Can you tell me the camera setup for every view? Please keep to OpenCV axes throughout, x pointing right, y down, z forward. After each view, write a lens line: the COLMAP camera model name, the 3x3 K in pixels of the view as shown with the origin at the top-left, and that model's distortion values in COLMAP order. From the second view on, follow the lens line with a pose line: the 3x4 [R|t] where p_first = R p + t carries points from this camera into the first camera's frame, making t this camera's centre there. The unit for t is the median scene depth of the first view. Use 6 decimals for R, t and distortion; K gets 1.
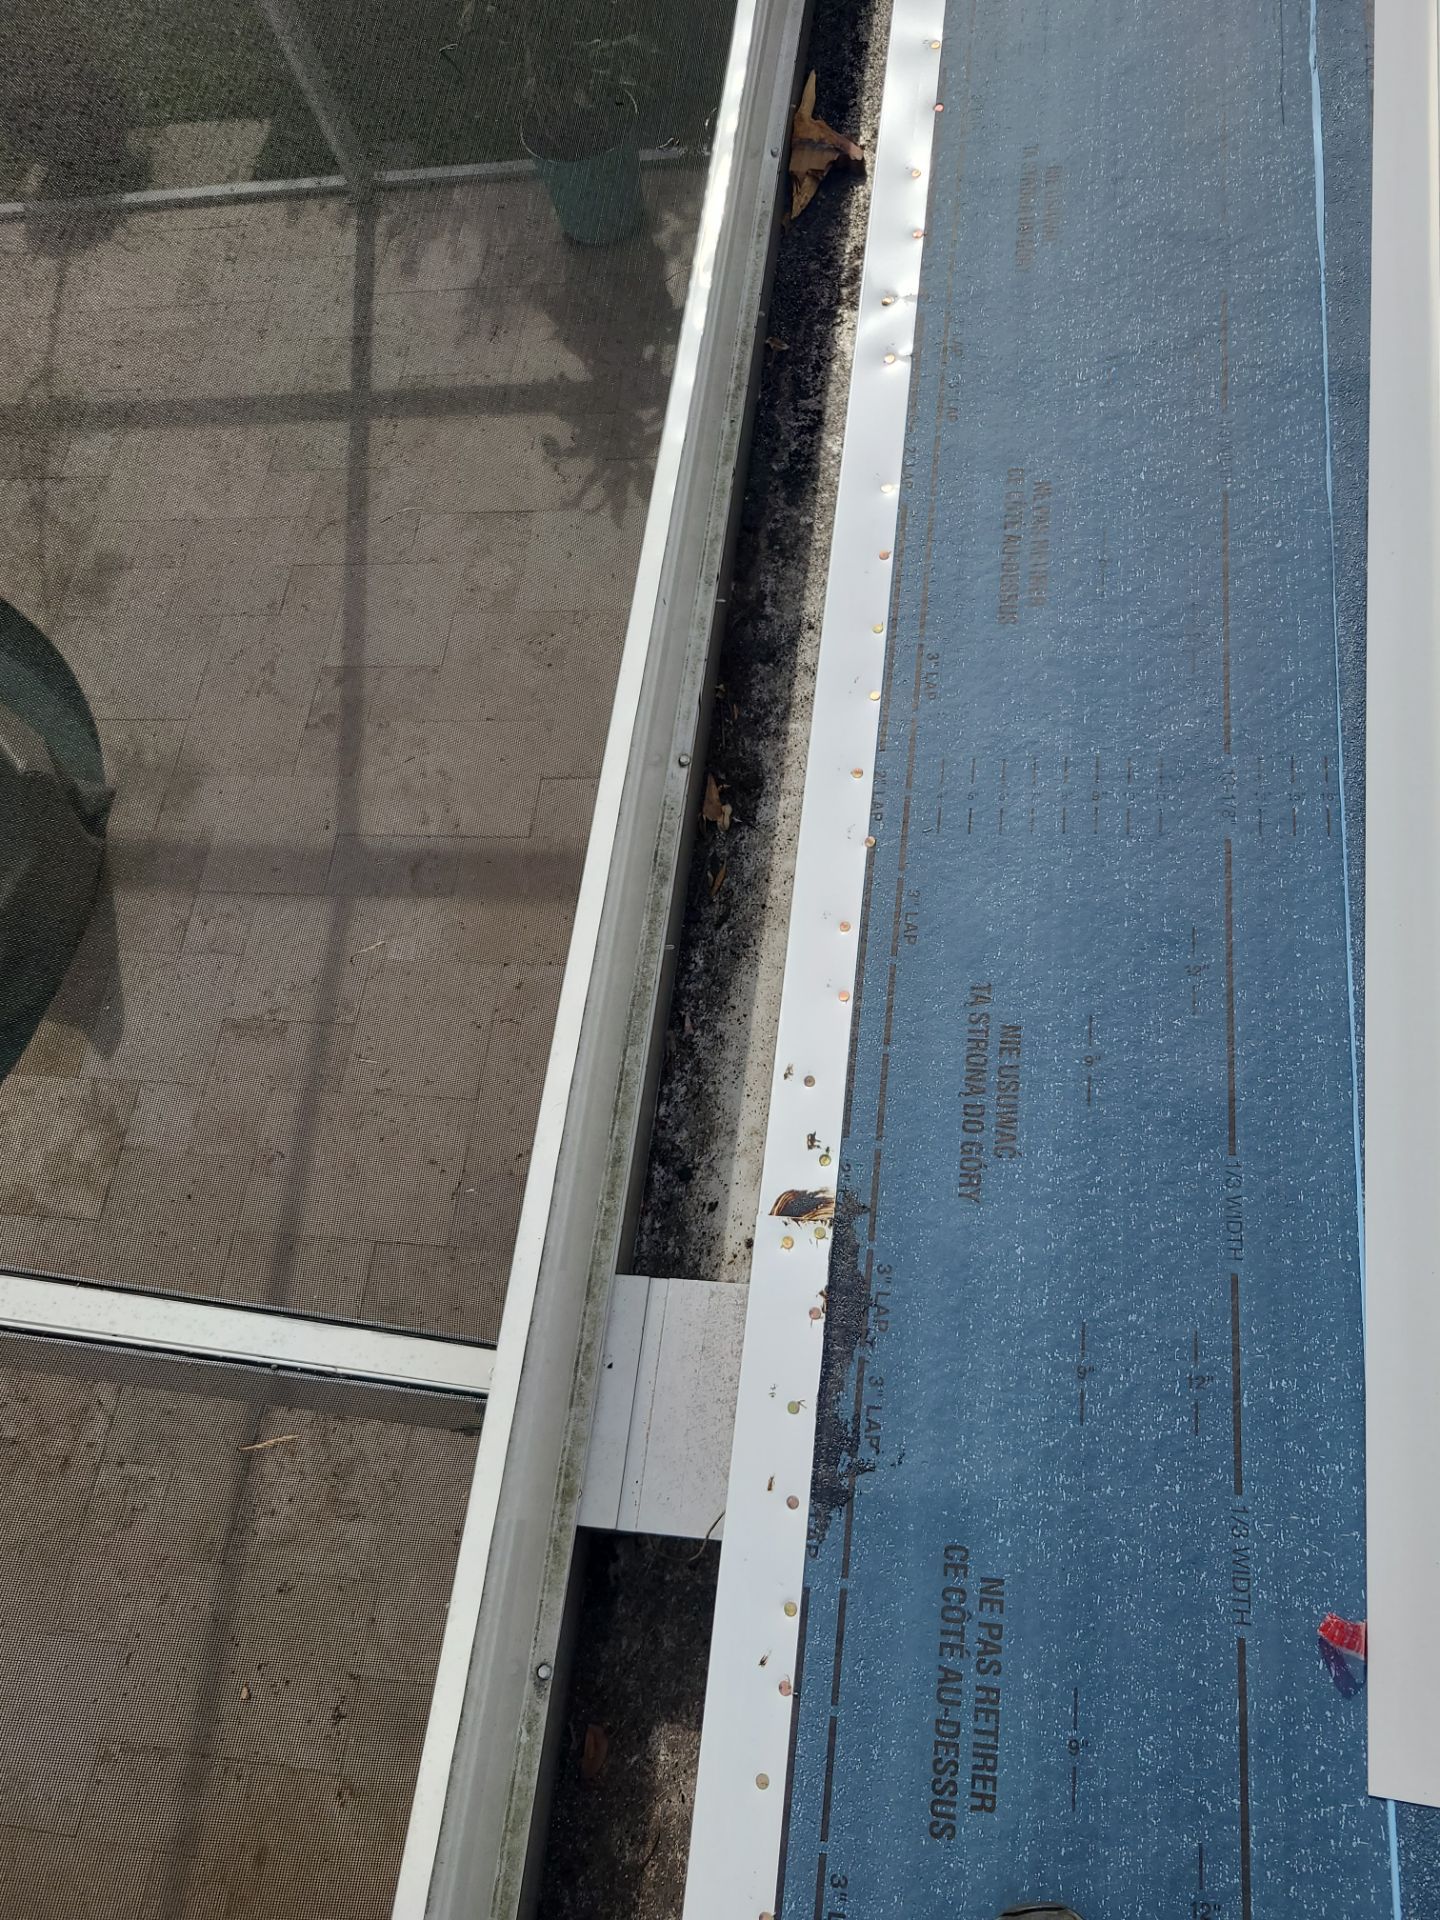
lens RADIAL K [[1440.1, 0, 740.6], [0, 1440.1, 962.9], [0, 0, 1]] dist [0.015255, 0.001726]
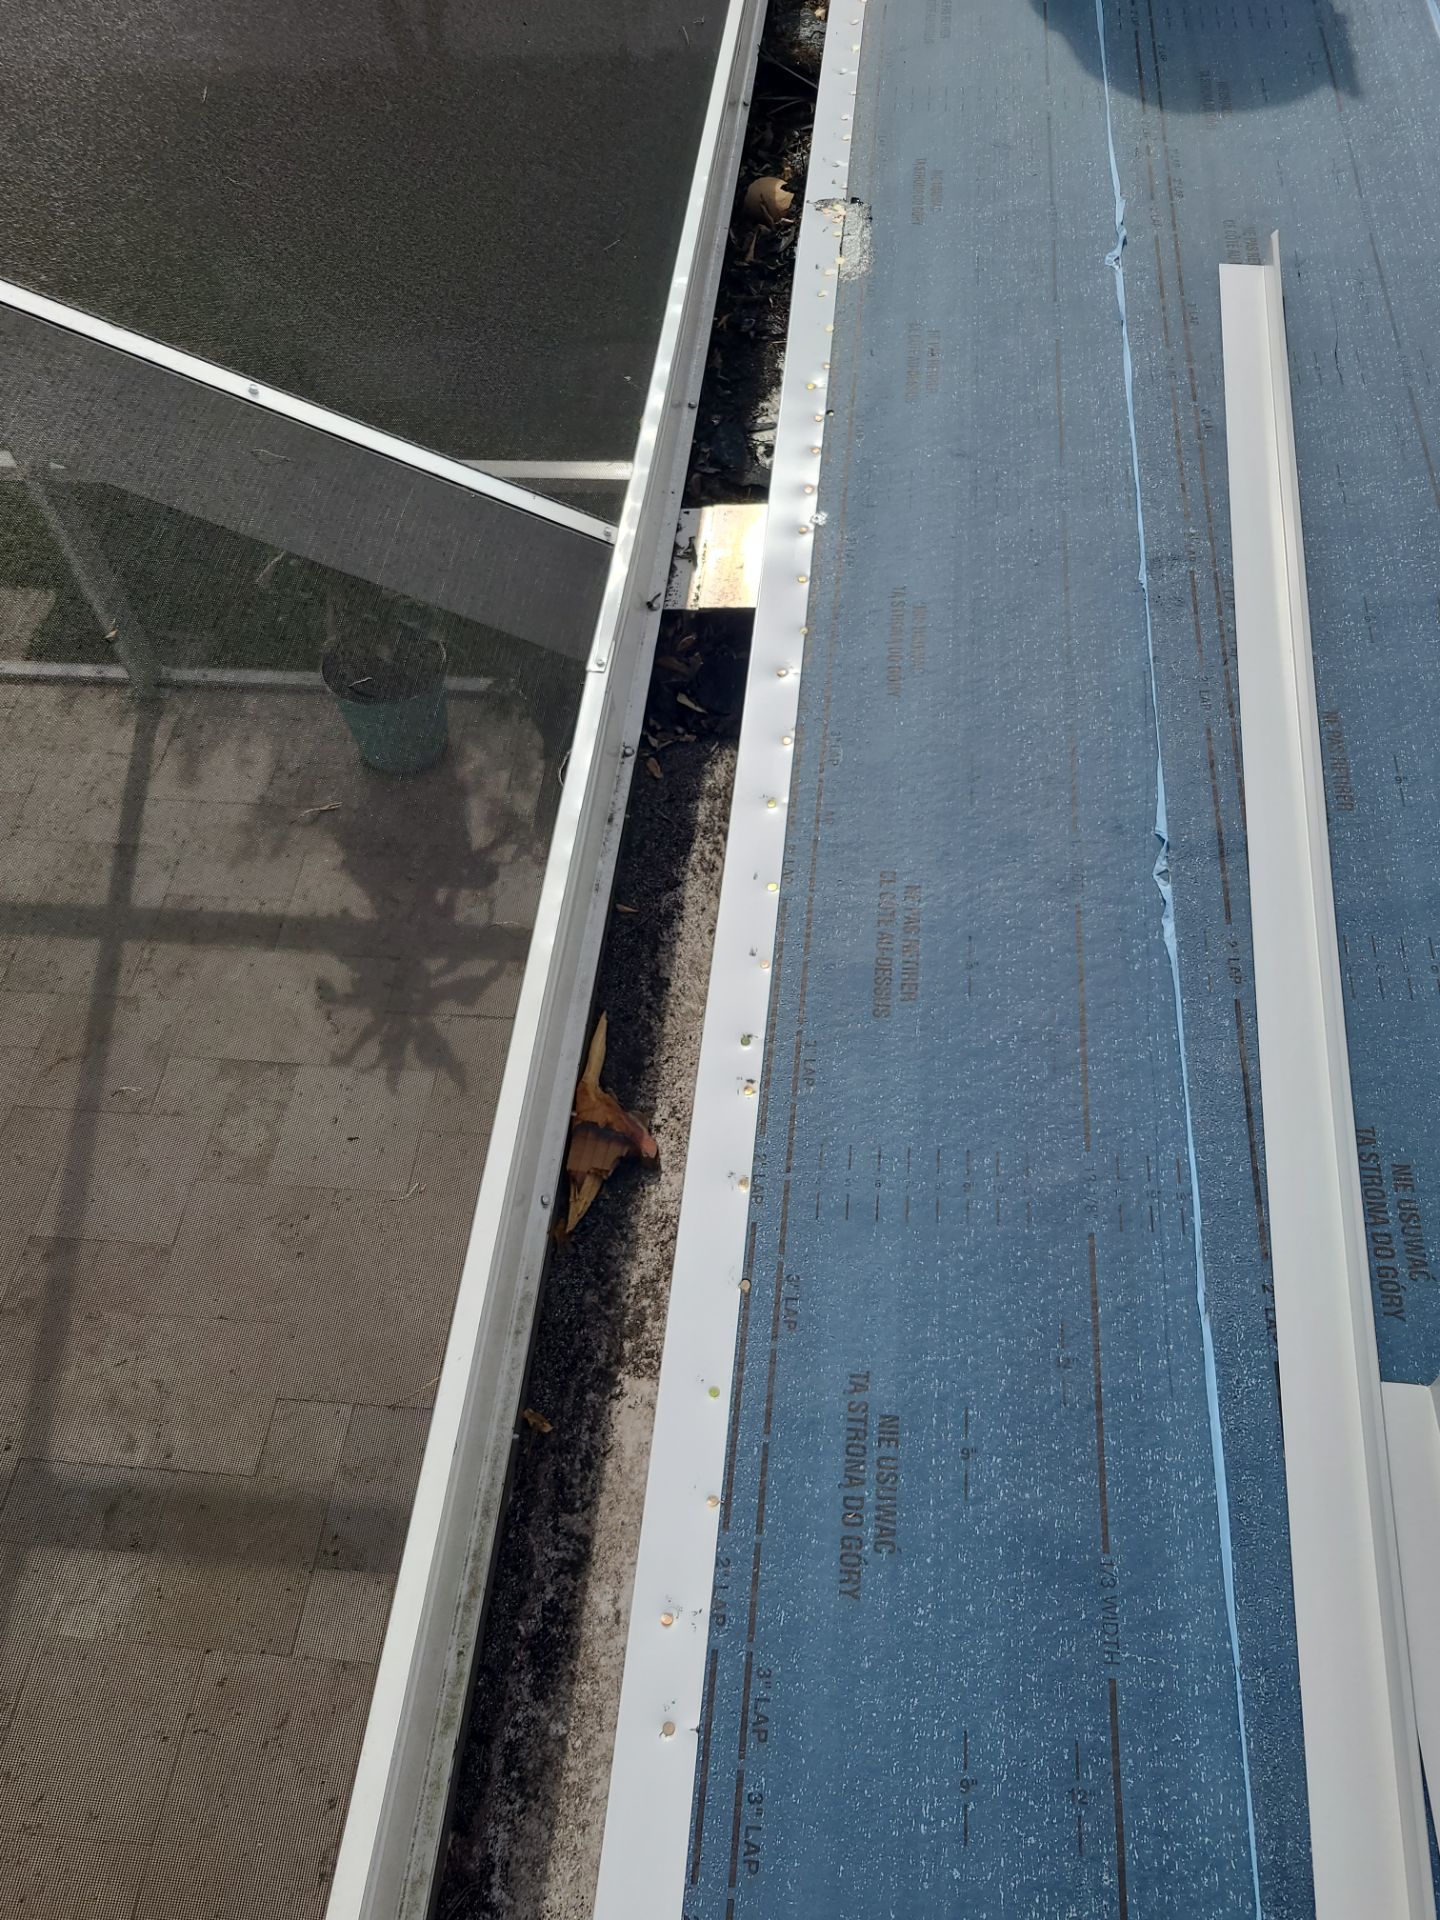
lens RADIAL K [[1494.2, 0, 722.2], [0, 1494.2, 1053.0], [0, 0, 1]] dist [0.025156, -0.000297]
pose [[0.991220, 0.054046, 0.120675, 0.005982], [-0.031396, 0.982751, -0.182251, -0.180577], [-0.128443, 0.176862, 0.975819, 0.058317]]
